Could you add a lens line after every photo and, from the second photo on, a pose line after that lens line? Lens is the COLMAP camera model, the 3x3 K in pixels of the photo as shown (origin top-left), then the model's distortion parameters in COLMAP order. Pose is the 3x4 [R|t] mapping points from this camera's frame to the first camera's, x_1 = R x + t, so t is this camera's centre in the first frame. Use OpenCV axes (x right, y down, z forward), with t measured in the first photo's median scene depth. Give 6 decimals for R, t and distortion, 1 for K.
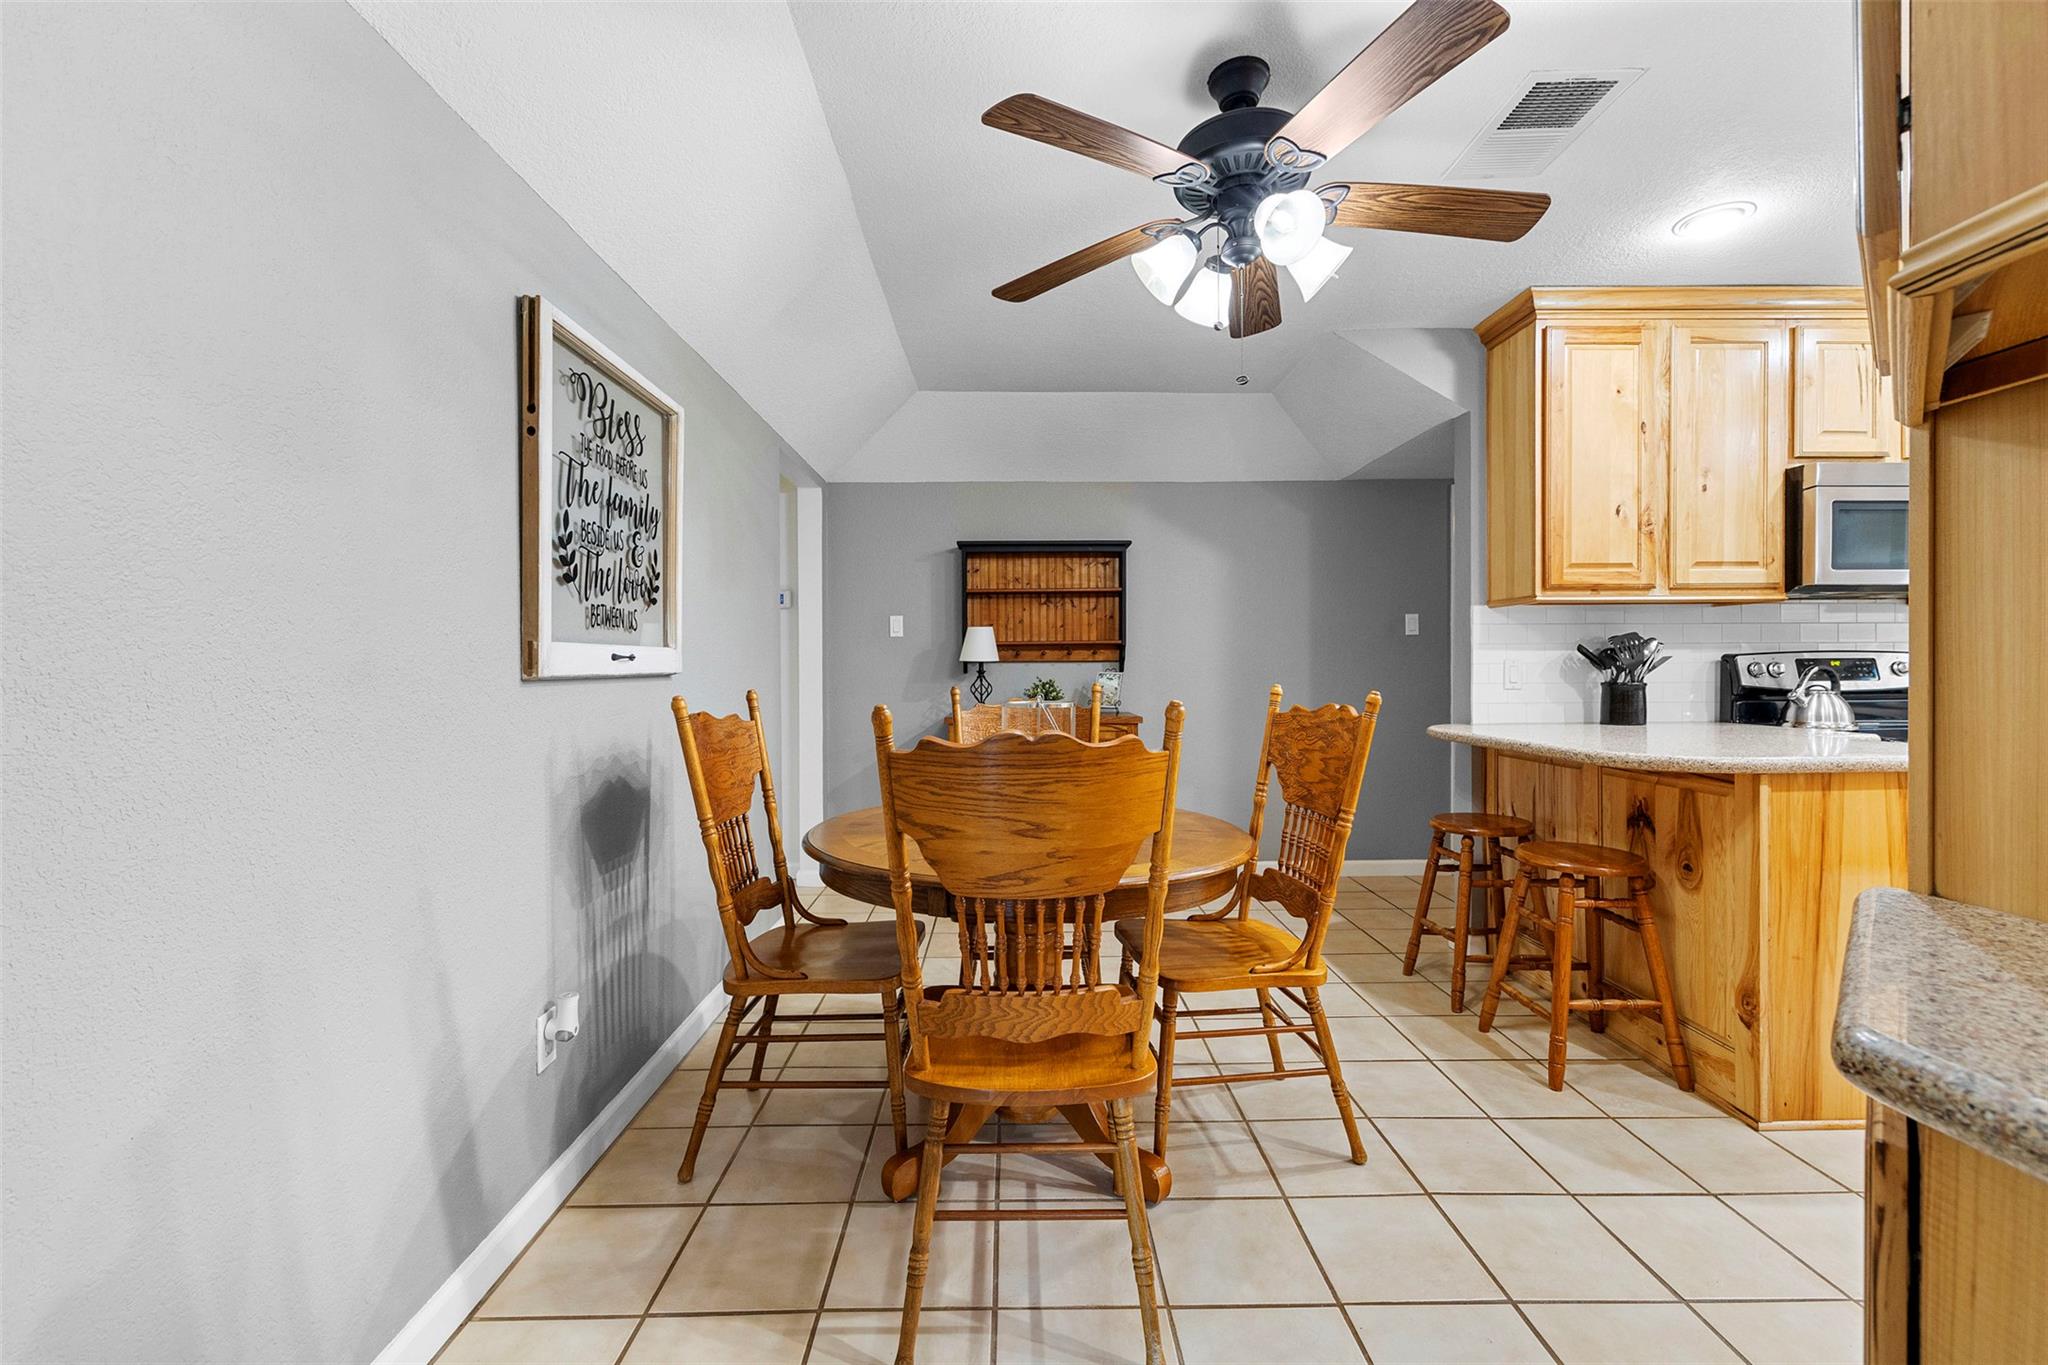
lens RADIAL K [[860.4, 0, 1010.5], [0, 860.4, 675.1], [0, 0, 1]] dist [0.000474, 0.000259]
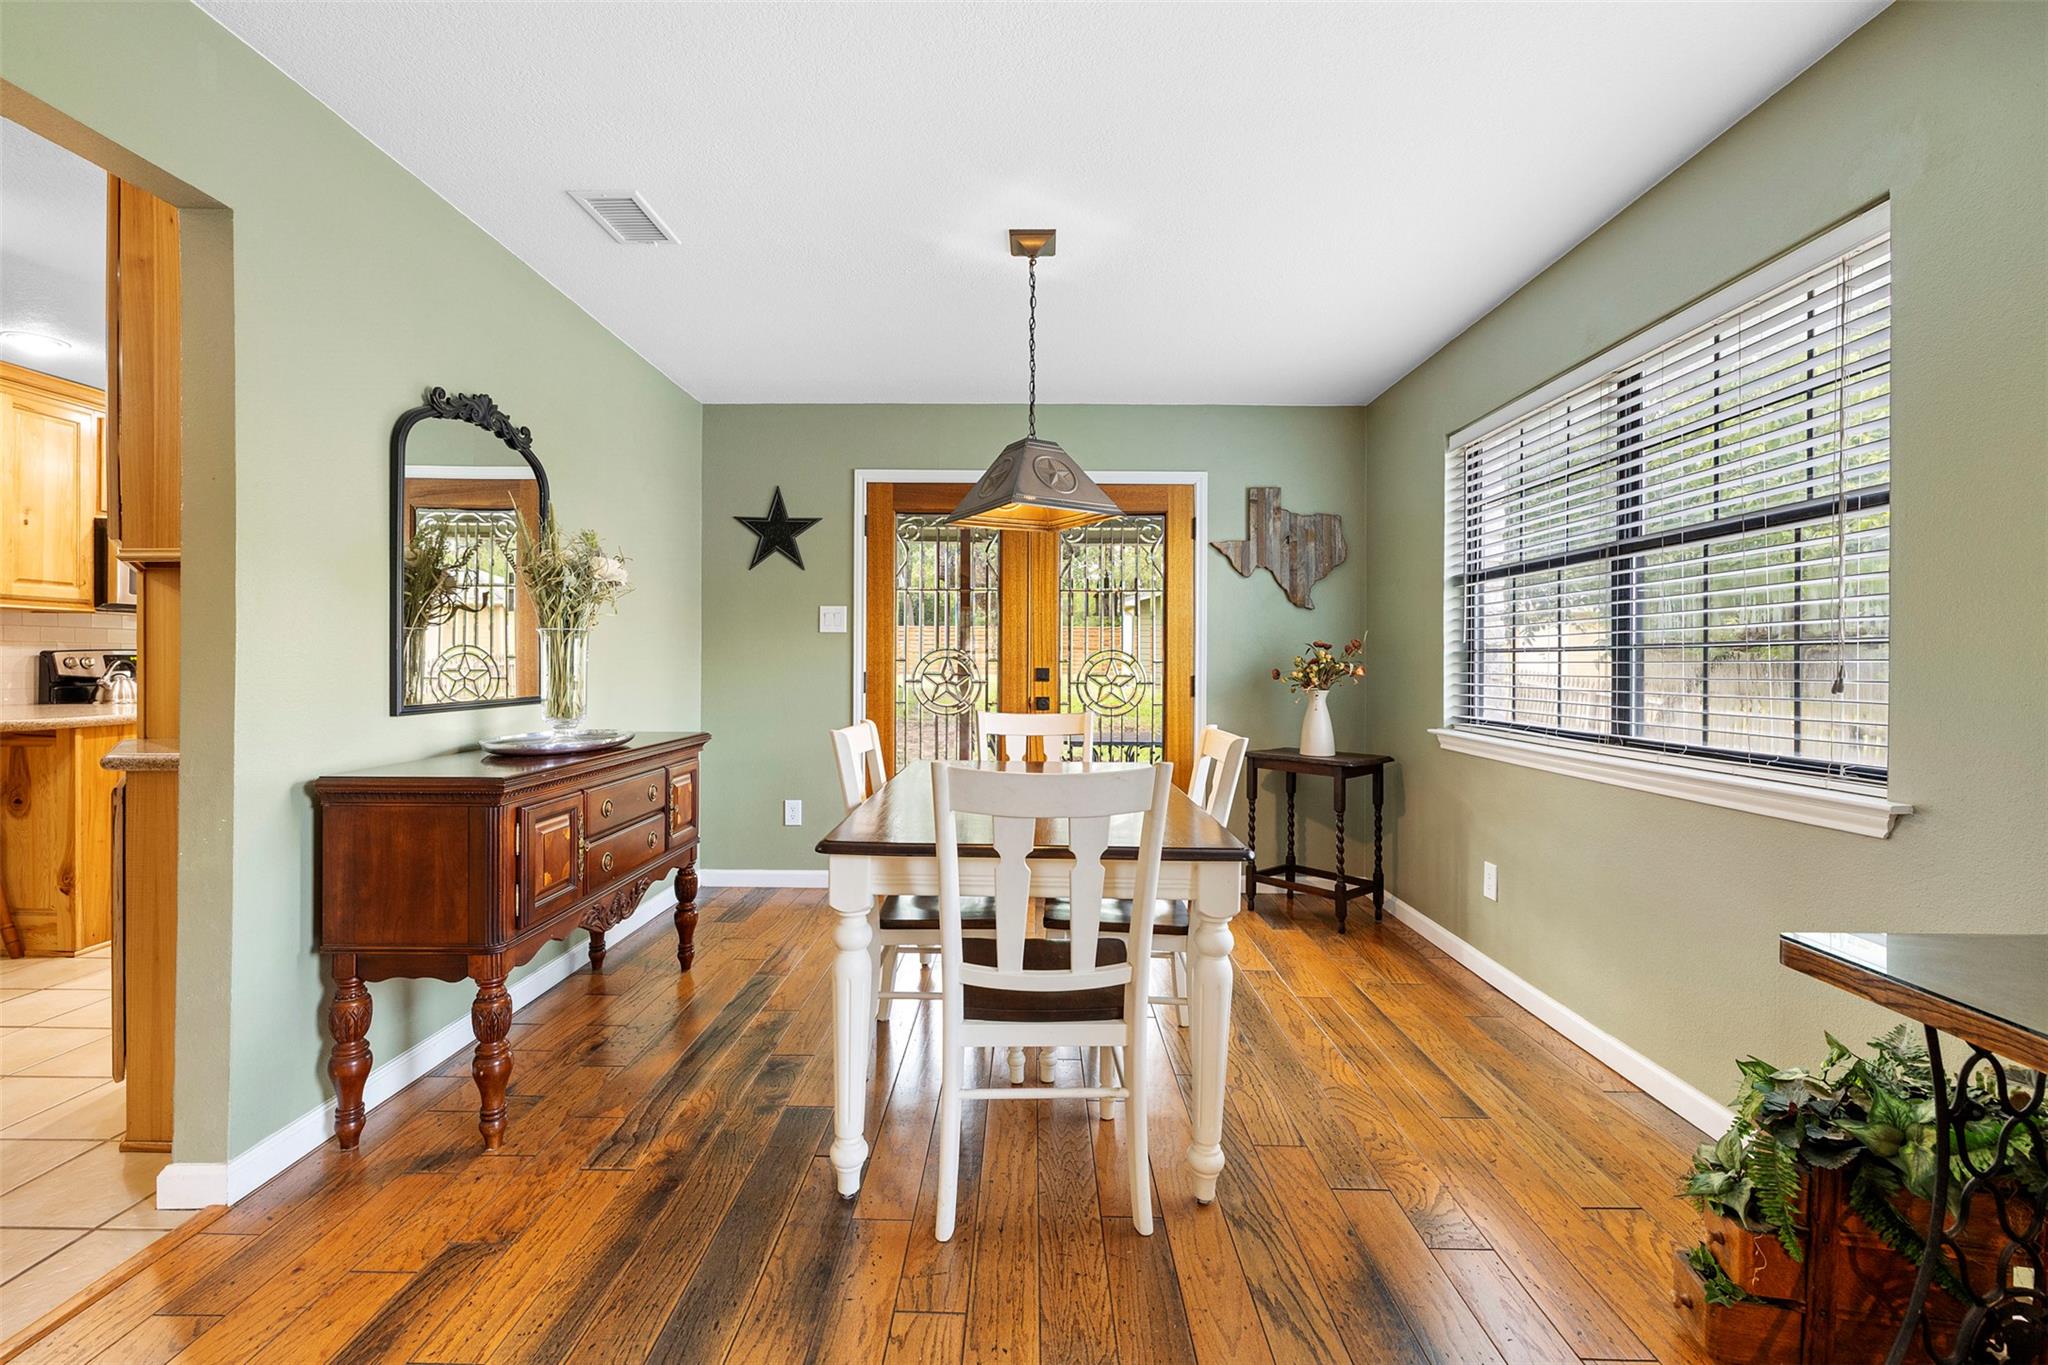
lens RADIAL K [[860.4, 0, 1021.0], [0, 860.4, 663.1], [0, 0, 1]] dist [0.000474, 0.000259]
pose [[0.020454, 0.003795, 0.999784, -0.457649], [0.007317, 0.999965, -0.003945, 0.010855], [-0.999764, 0.007396, 0.020426, -0.521371]]
